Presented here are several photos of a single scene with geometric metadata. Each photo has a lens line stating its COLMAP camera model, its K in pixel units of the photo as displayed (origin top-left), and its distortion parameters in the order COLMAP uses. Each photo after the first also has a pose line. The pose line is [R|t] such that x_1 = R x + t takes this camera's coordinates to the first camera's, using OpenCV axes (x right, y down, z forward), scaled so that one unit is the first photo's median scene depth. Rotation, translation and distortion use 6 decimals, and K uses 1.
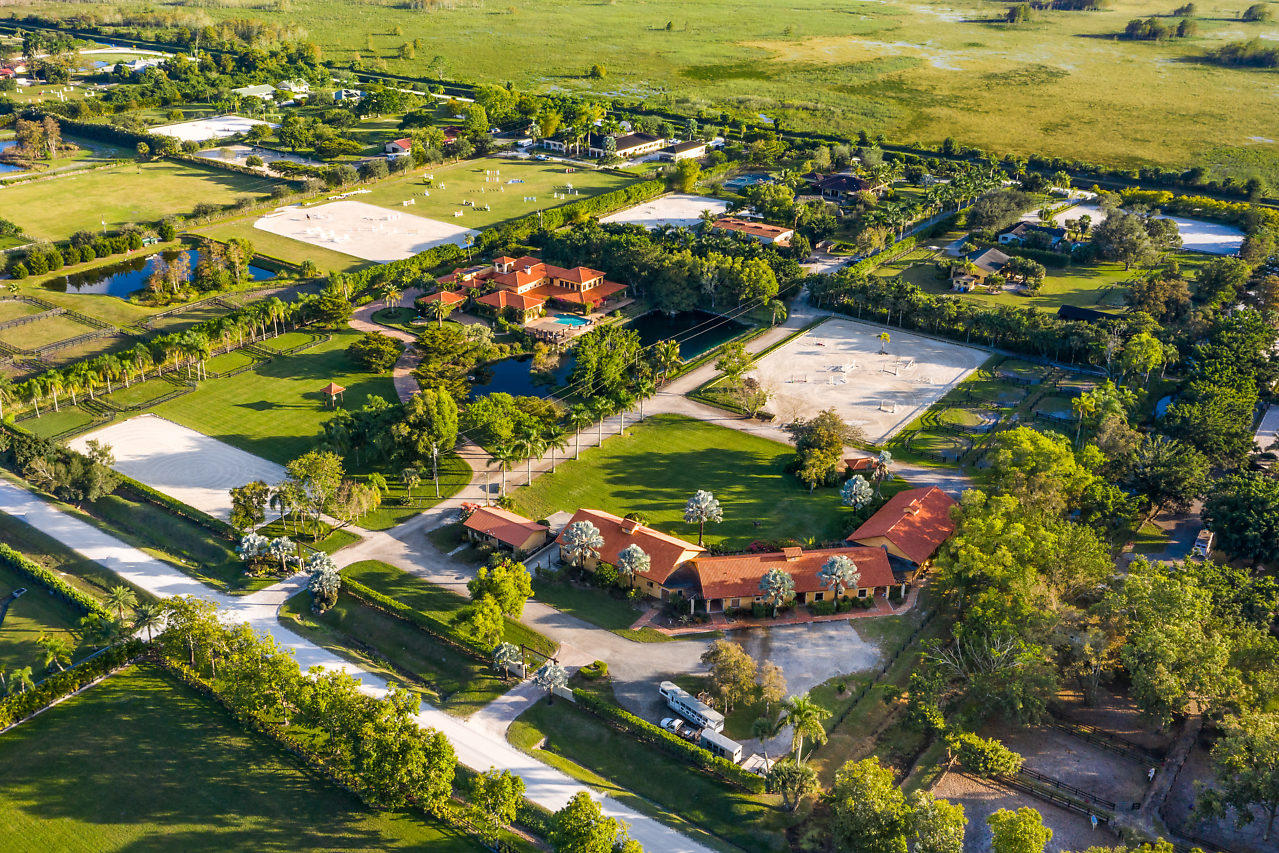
lens RADIAL K [[1145.9, 0, 623.8], [0, 1145.9, 424.0], [0, 0, 1]] dist [-0.000642, 0.008246]
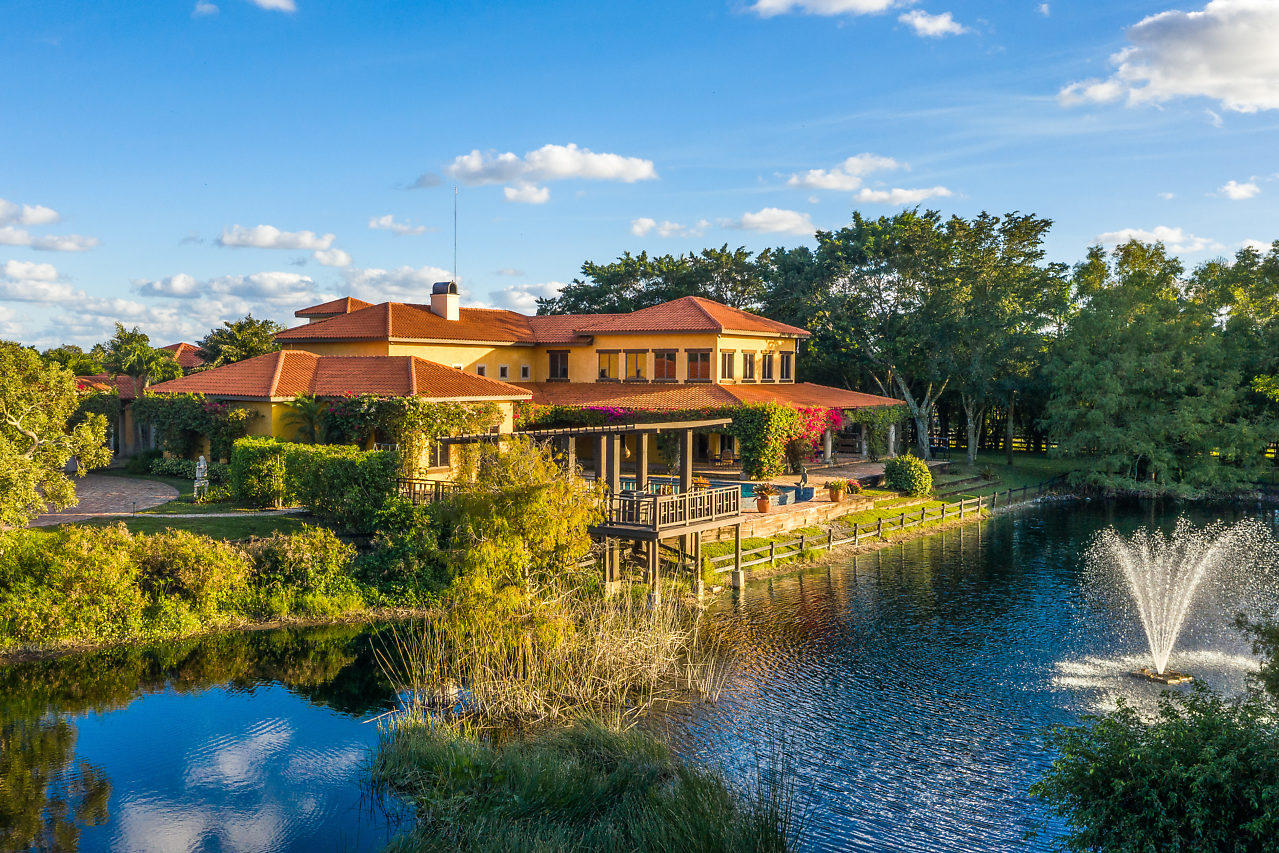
lens RADIAL K [[1222.5, 0, 611.3], [0, 1222.5, 430.2], [0, 0, 1]] dist [0.004272, 0.013902]
pose [[0.999651, -0.005900, 0.025745, -0.071731], [0.015075, 0.927832, -0.372693, -0.035261], [-0.021688, 0.372951, 0.927598, 0.963327]]
